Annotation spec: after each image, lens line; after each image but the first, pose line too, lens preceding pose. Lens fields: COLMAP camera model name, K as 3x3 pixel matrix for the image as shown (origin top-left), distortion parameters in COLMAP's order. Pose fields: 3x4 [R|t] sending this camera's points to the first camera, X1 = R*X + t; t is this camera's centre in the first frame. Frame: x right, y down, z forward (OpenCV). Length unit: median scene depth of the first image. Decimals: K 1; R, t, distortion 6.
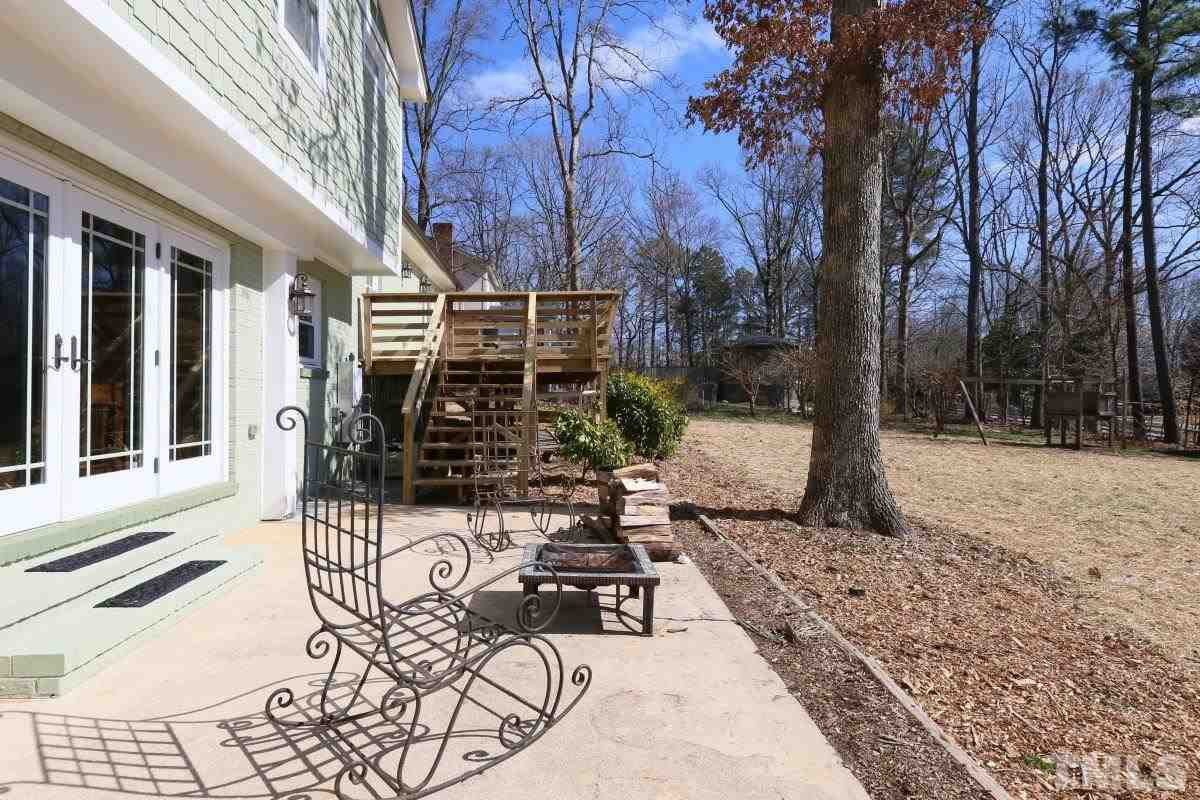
lens RADIAL K [[700.6, 0, 600.9], [0, 700.6, 376.9], [0, 0, 1]] dist [-0.074420, 0.028300]
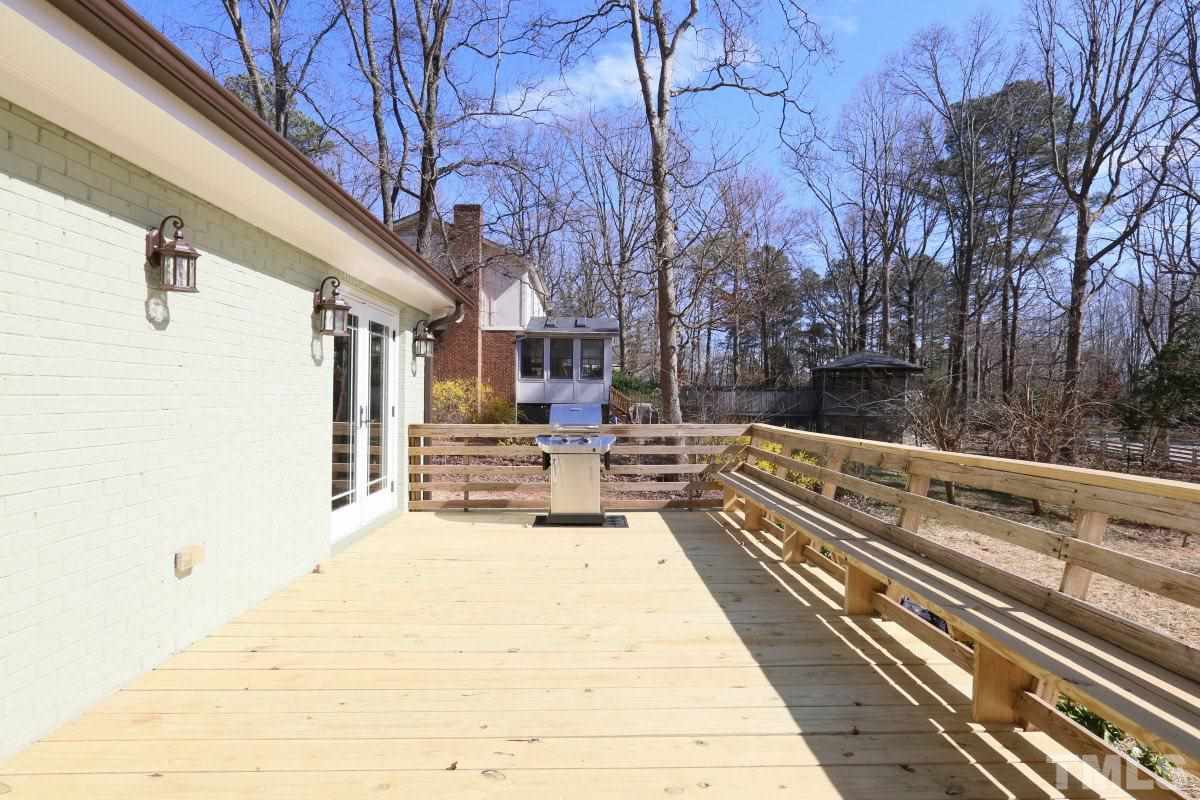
lens RADIAL K [[700.6, 0, 600.9], [0, 700.6, 376.9], [0, 0, 1]] dist [-0.074420, 0.028300]
pose [[0.998328, 0.010174, -0.056905, -0.056823], [-0.010275, 0.999946, -0.001496, -0.052449], [0.056886, 0.002078, 0.998379, 0.355664]]
